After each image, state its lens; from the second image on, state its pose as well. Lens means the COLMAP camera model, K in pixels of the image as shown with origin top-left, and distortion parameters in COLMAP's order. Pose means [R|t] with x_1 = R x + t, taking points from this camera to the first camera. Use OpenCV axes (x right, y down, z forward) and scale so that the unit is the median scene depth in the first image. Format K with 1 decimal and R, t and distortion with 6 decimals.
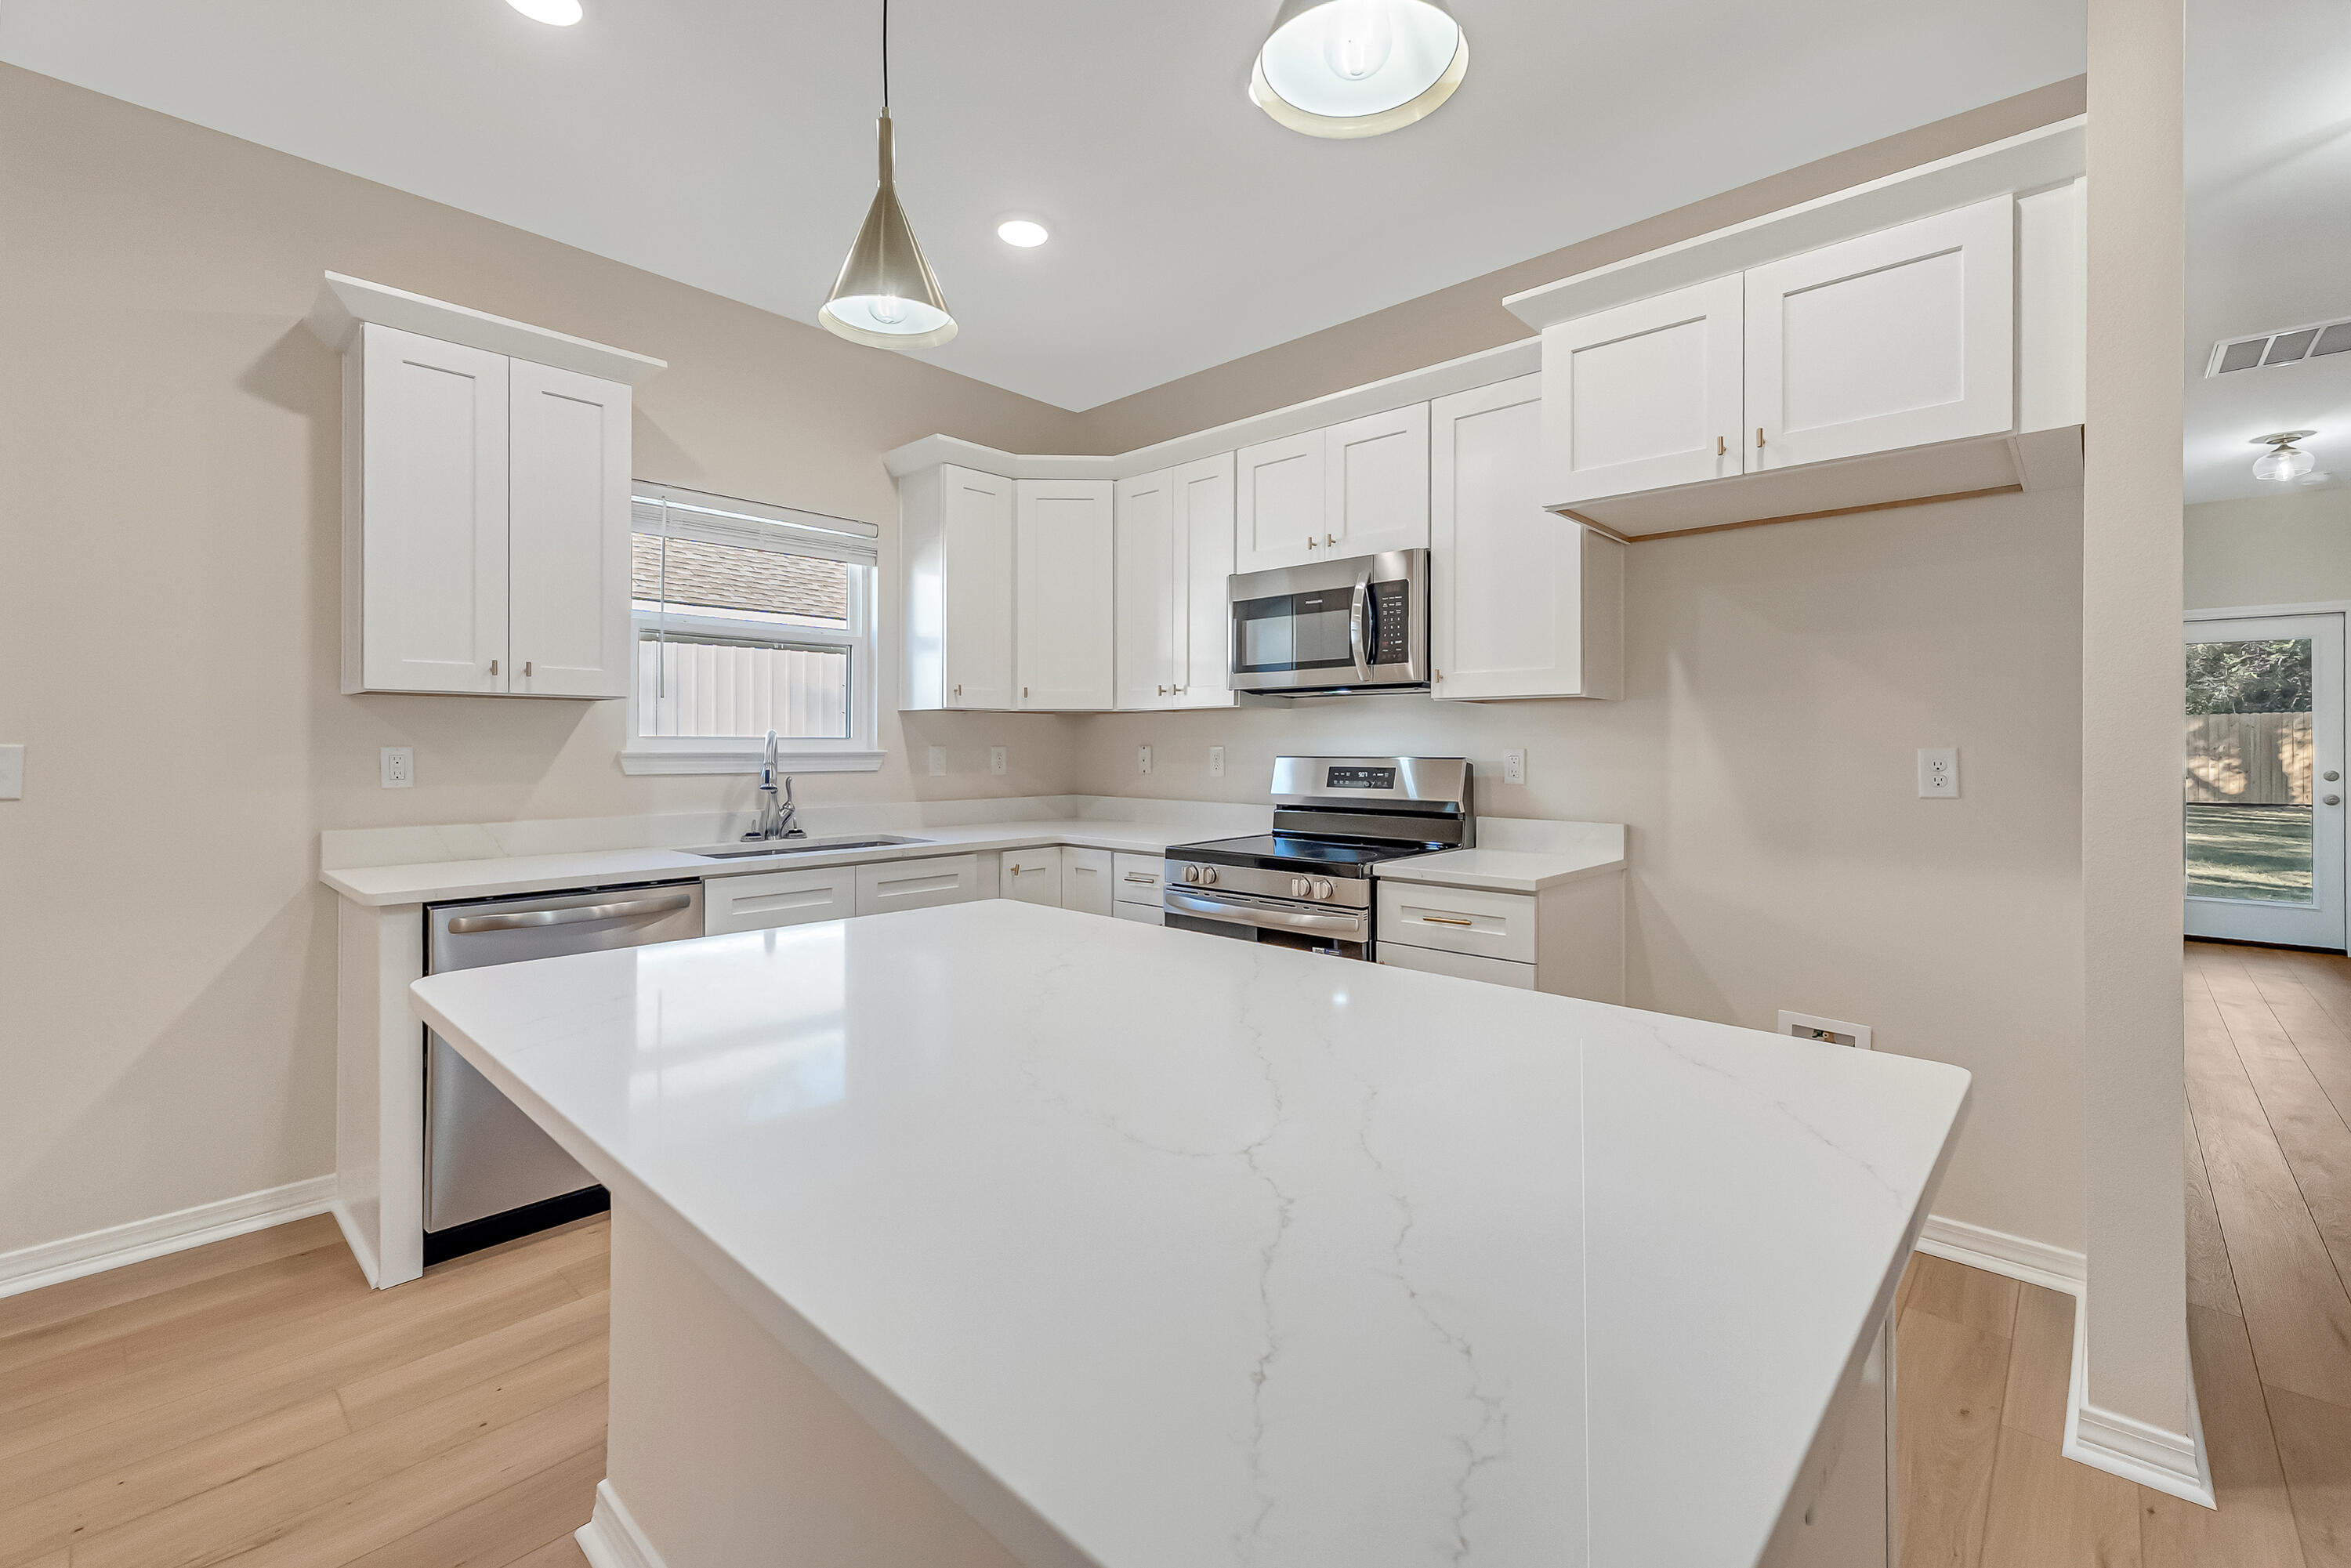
lens RADIAL K [[997.9, 0, 1190.5], [0, 997.9, 736.8], [0, 0, 1]] dist [0.002947, 0.000410]
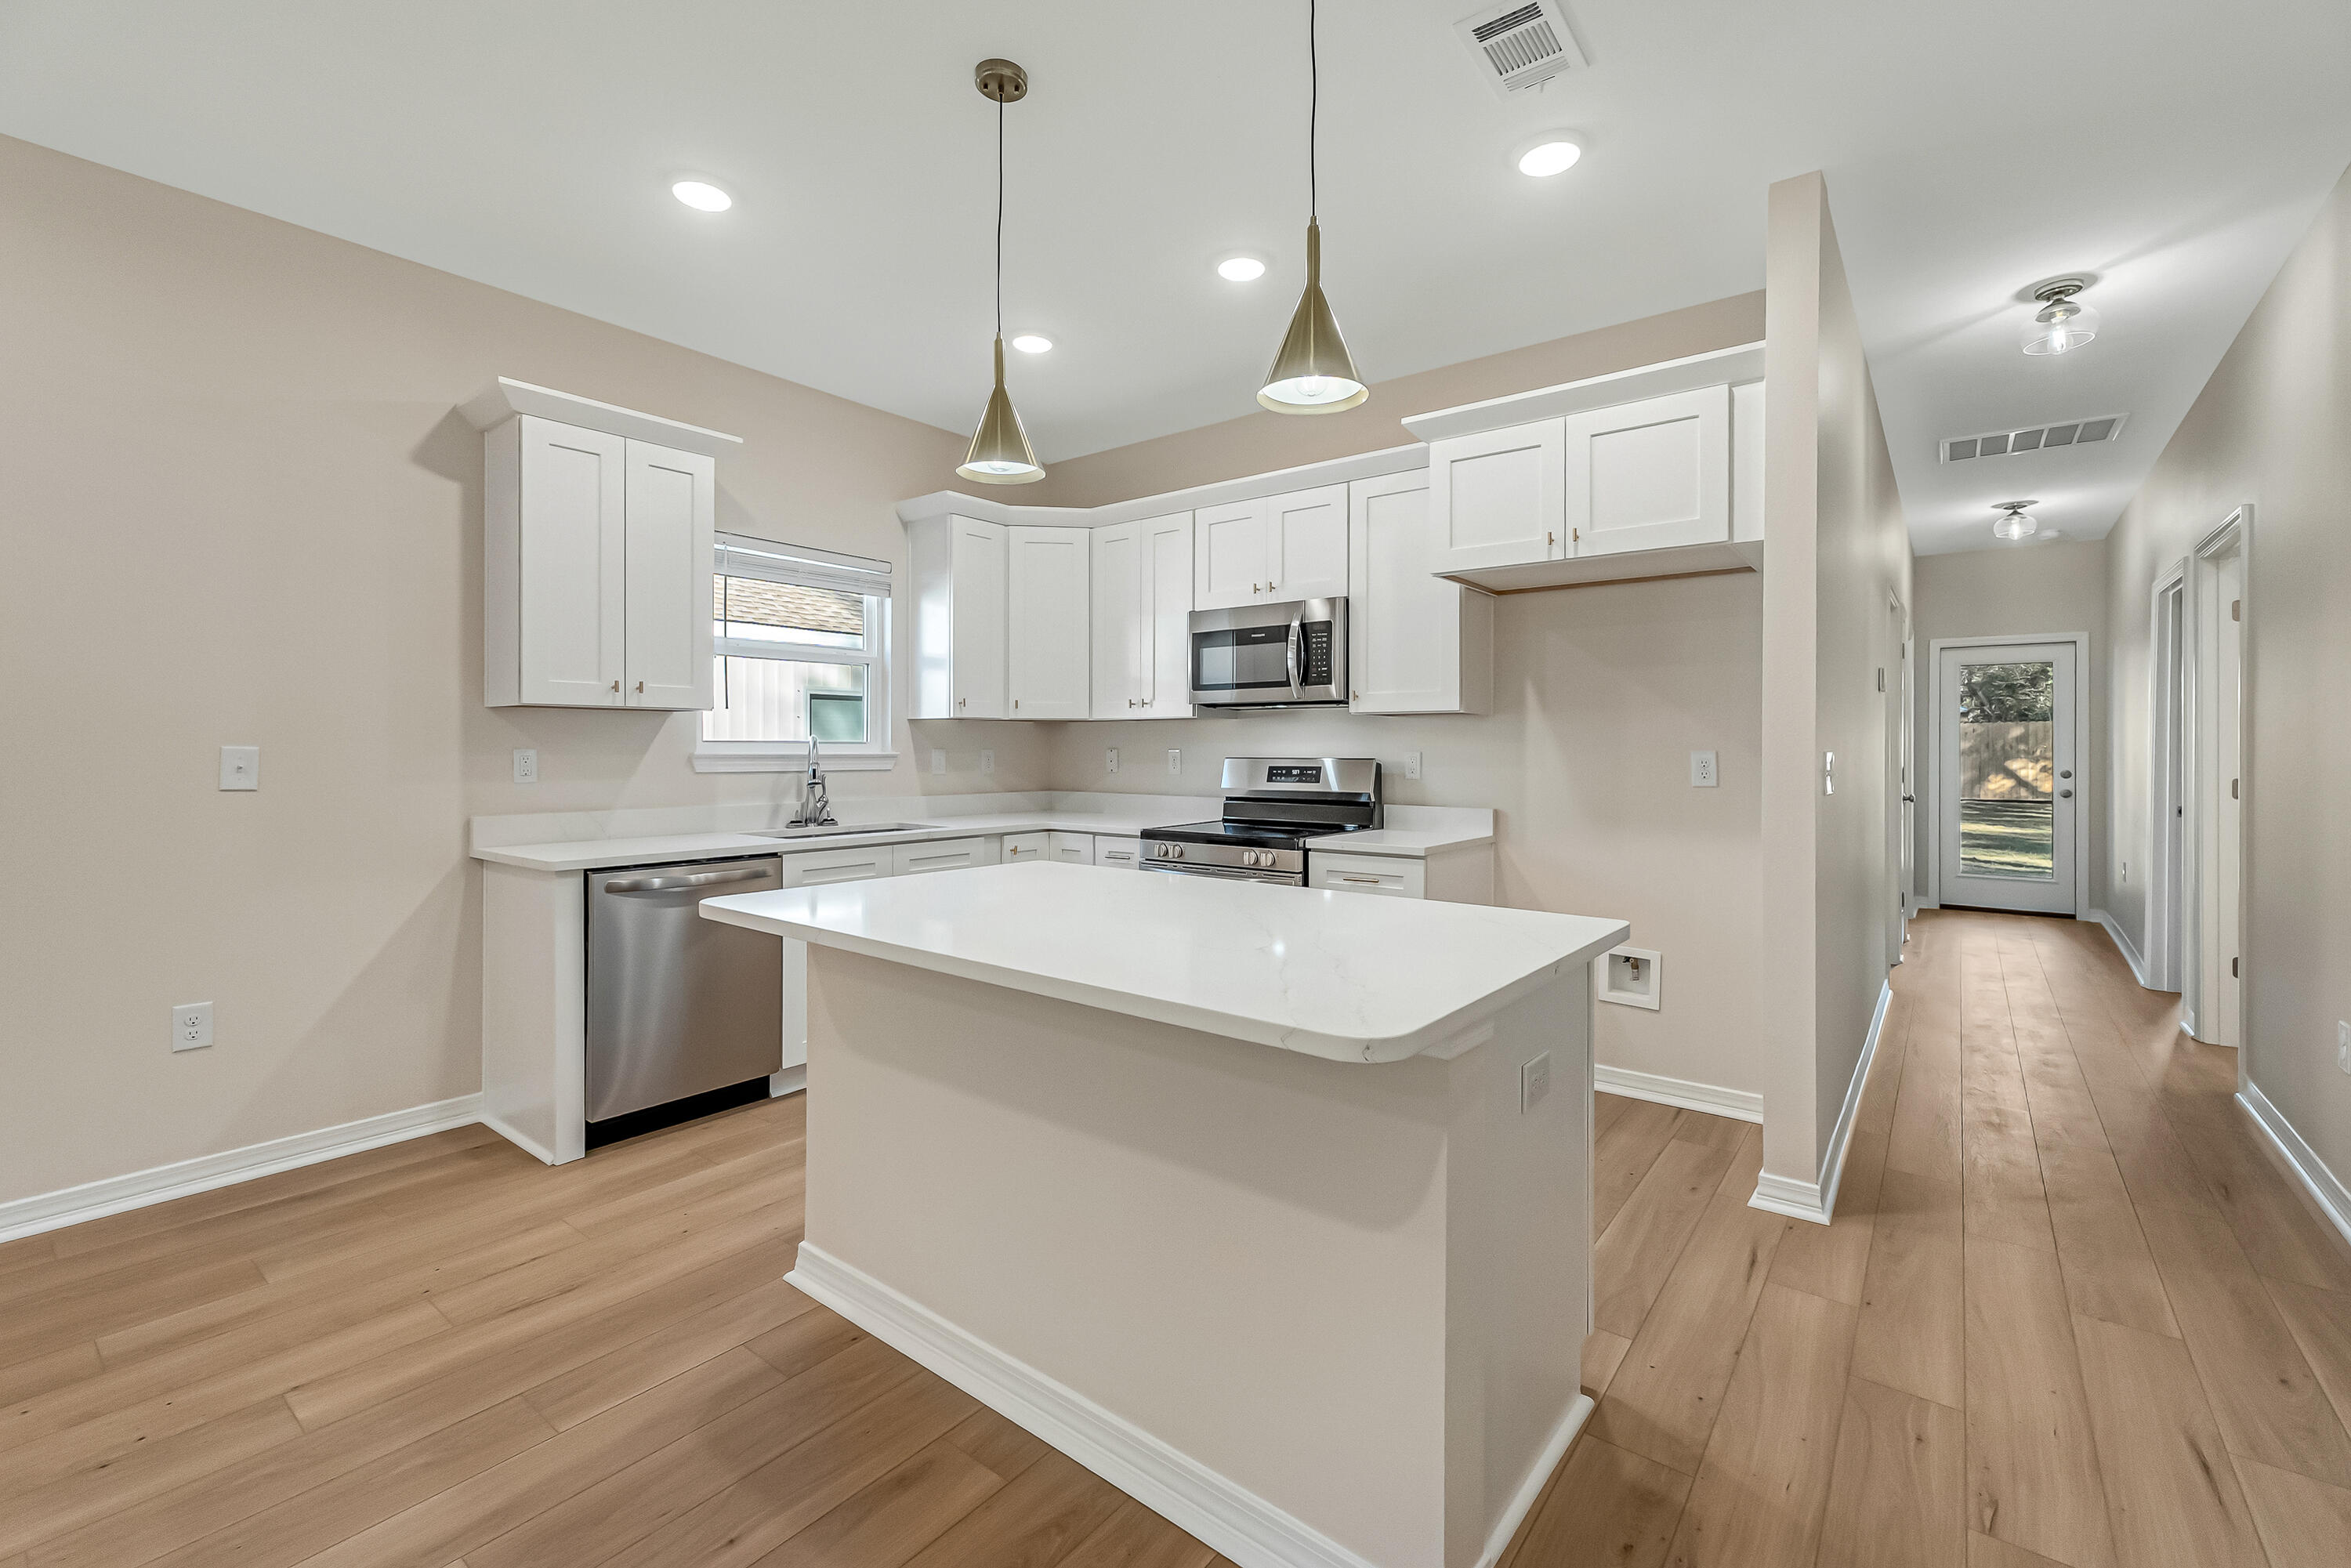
lens RADIAL K [[997.0, 0, 1194.9], [0, 997.0, 740.7], [0, 0, 1]] dist [0.003086, 0.000530]
pose [[0.996484, 0.001644, 0.083768, -0.063518], [-0.001710, 0.999998, 0.000716, -0.002458], [-0.083766, -0.000857, 0.996485, -0.258808]]
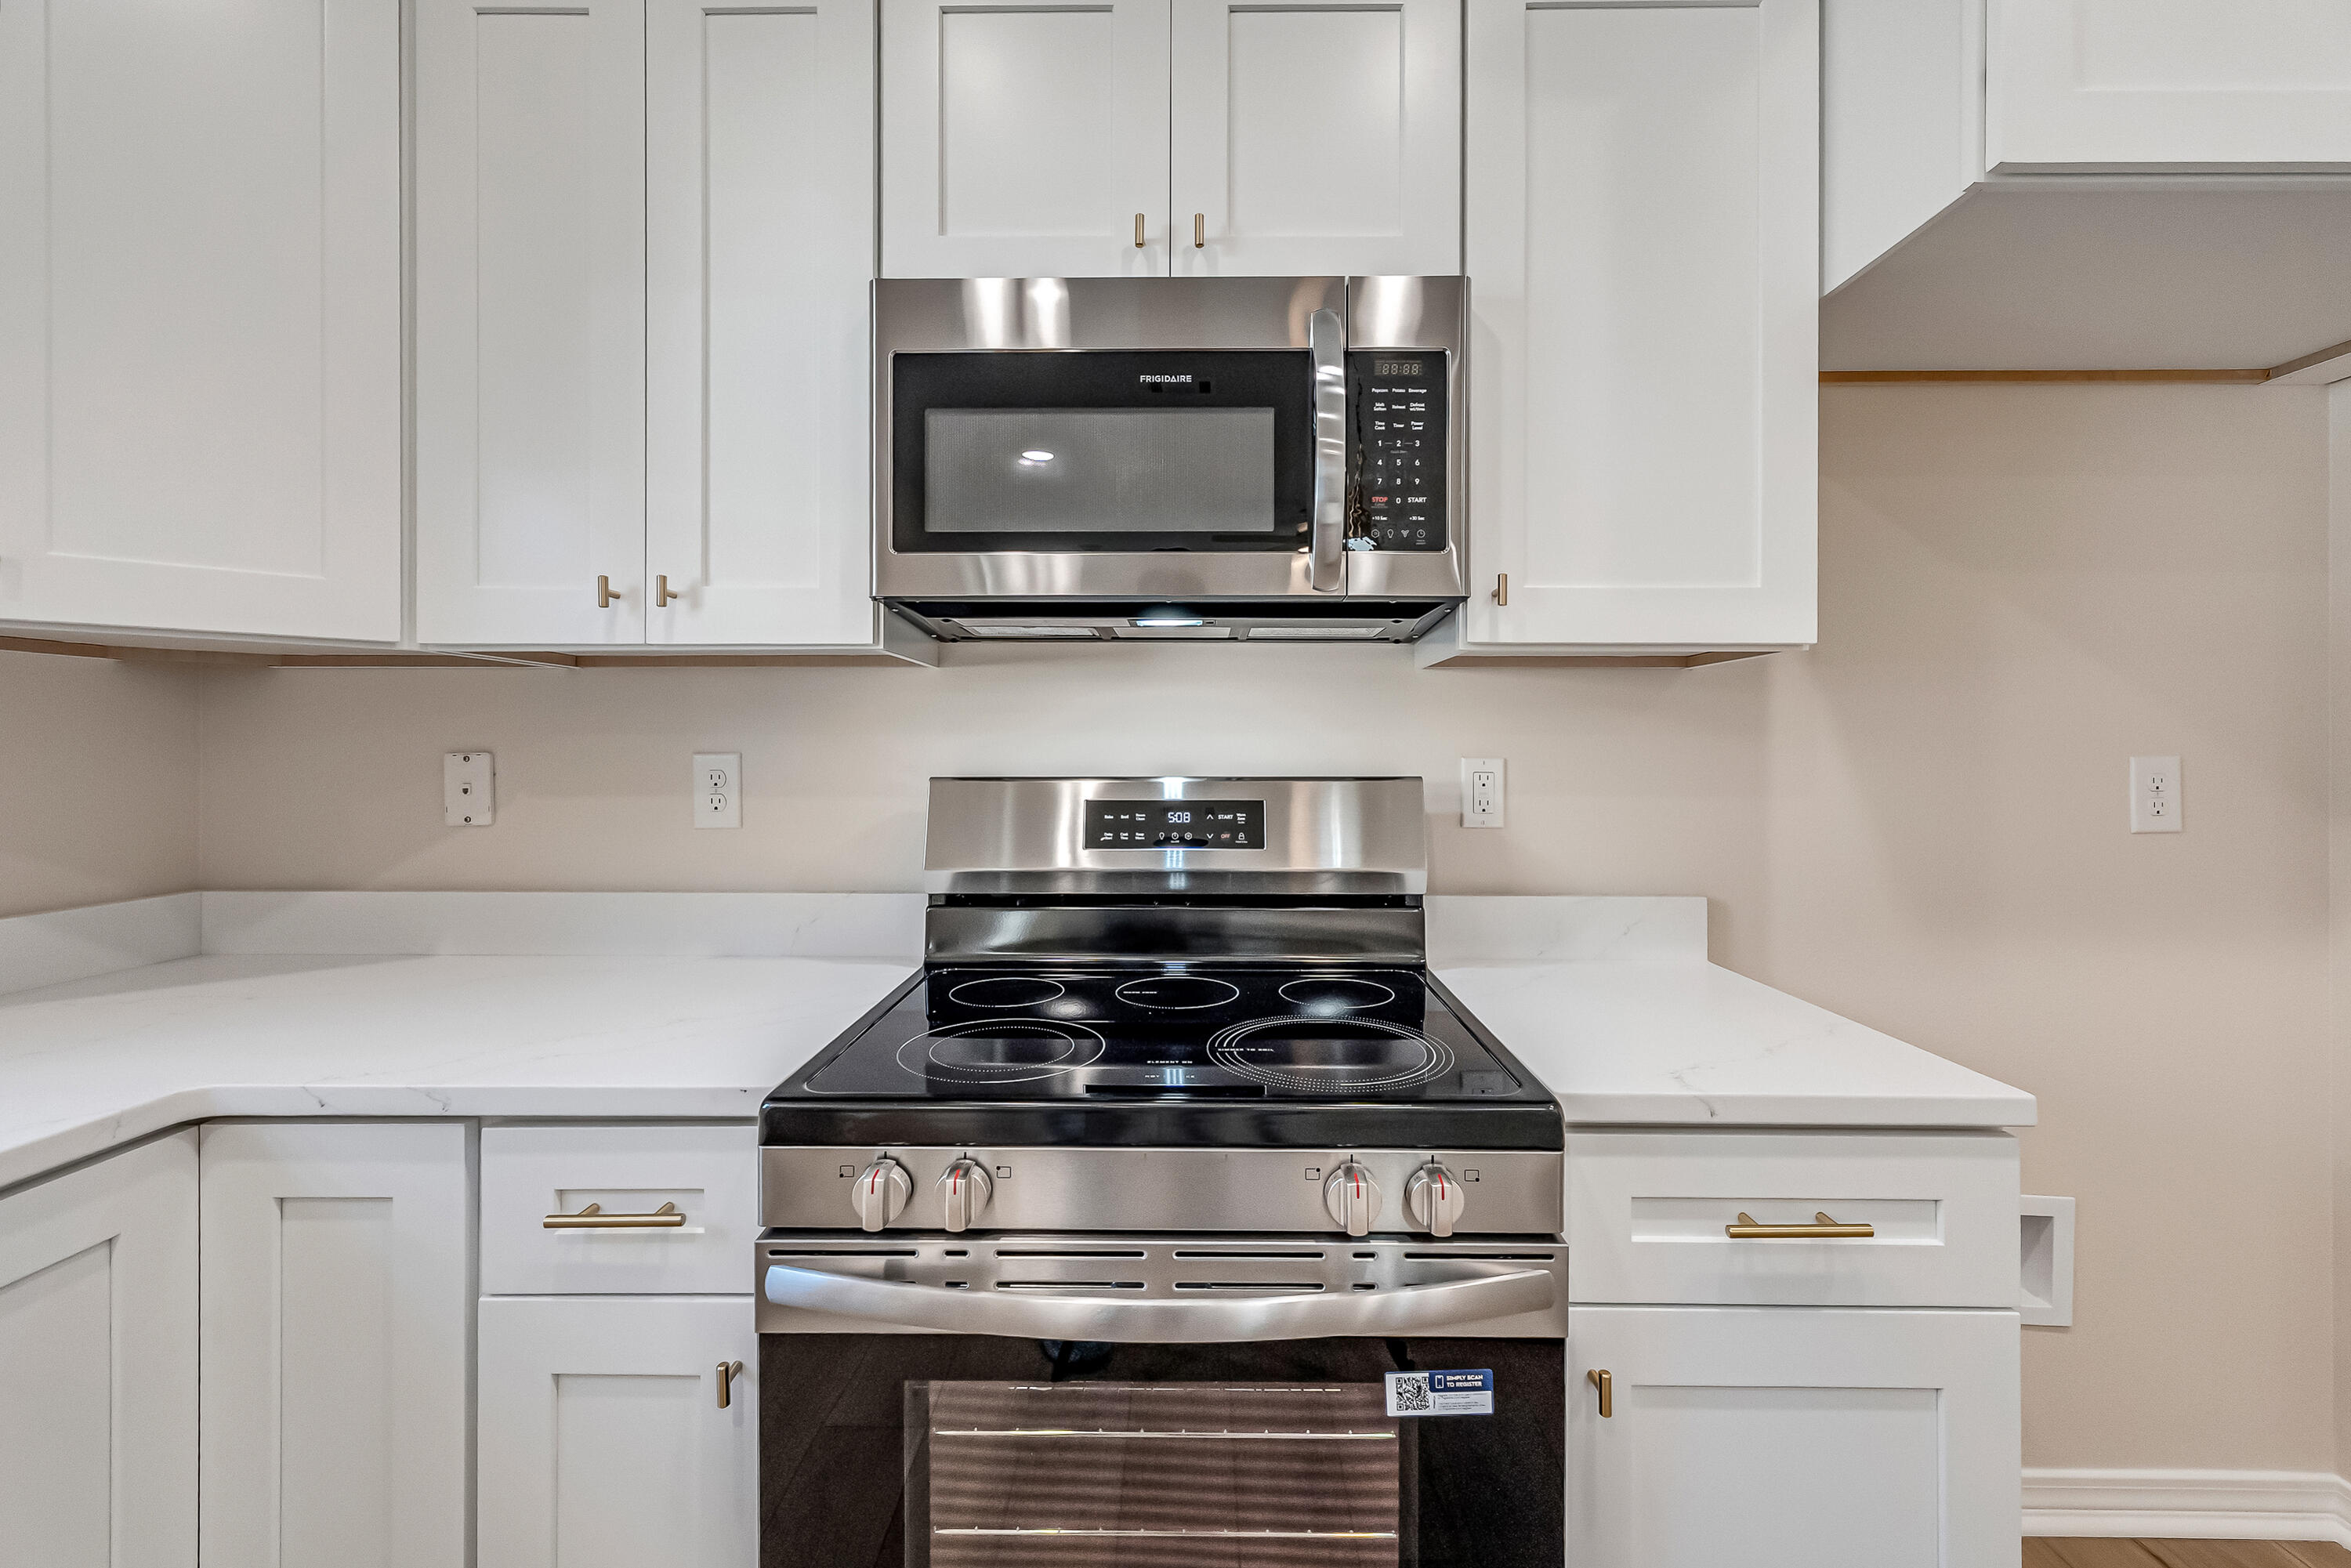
lens RADIAL K [[983.2, 0, 1174.9], [0, 983.2, 750.0], [0, 0, 1]] dist [0.003630, 0.000048]
pose [[0.743534, 0.001189, 0.668697, -0.129605], [-0.006964, 0.999958, 0.005966, 0.005746], [-0.668662, -0.009093, 0.743511, 0.731003]]
